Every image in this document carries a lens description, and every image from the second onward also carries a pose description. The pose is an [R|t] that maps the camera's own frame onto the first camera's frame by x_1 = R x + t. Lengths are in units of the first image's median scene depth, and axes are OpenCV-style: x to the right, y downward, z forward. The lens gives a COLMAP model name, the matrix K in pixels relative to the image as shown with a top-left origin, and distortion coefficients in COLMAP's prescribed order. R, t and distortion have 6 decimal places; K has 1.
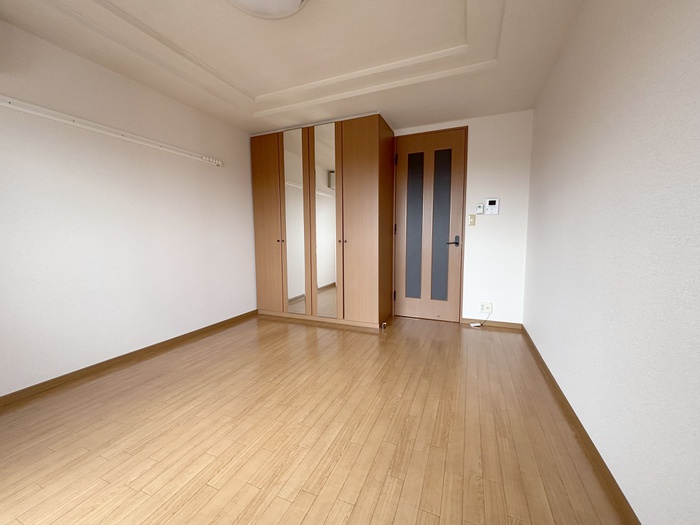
lens RADIAL K [[287.9, 0, 342.5], [0, 287.9, 257.4], [0, 0, 1]] dist [-0.000140, 0.000440]
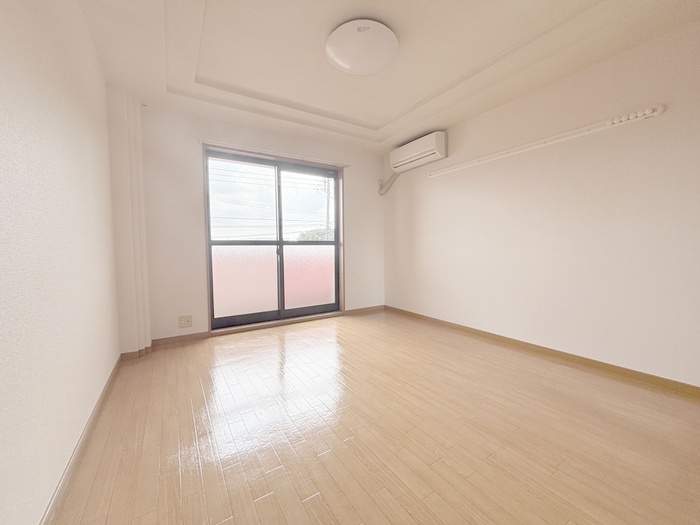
lens RADIAL K [[284.2, 0, 357.9], [0, 284.2, 261.4], [0, 0, 1]] dist [0.000494, 0.000530]
pose [[-0.543045, 0.053006, -0.838029, 0.621818], [-0.045286, 0.994705, 0.092261, -0.064198], [0.838482, 0.088053, -0.537769, 1.236067]]
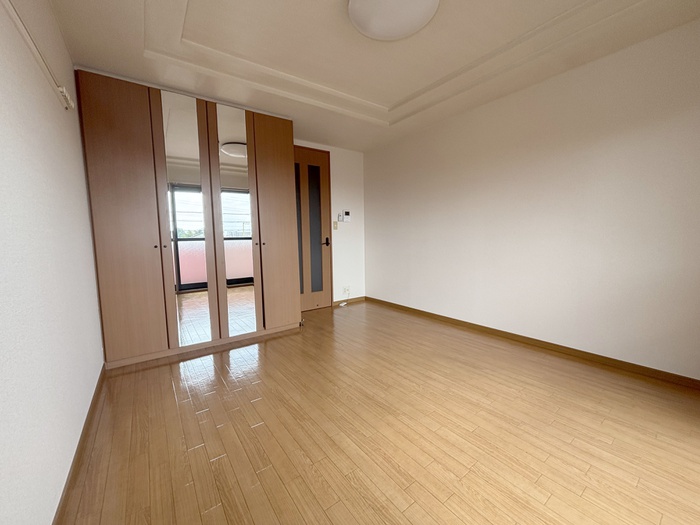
lens RADIAL K [[284.2, 0, 357.9], [0, 284.2, 261.4], [0, 0, 1]] dist [0.000494, 0.000530]
pose [[0.493674, -0.082857, 0.865691, -0.947105], [0.076661, 0.995722, 0.051585, -0.038657], [-0.866261, 0.040898, 0.497914, 0.420151]]
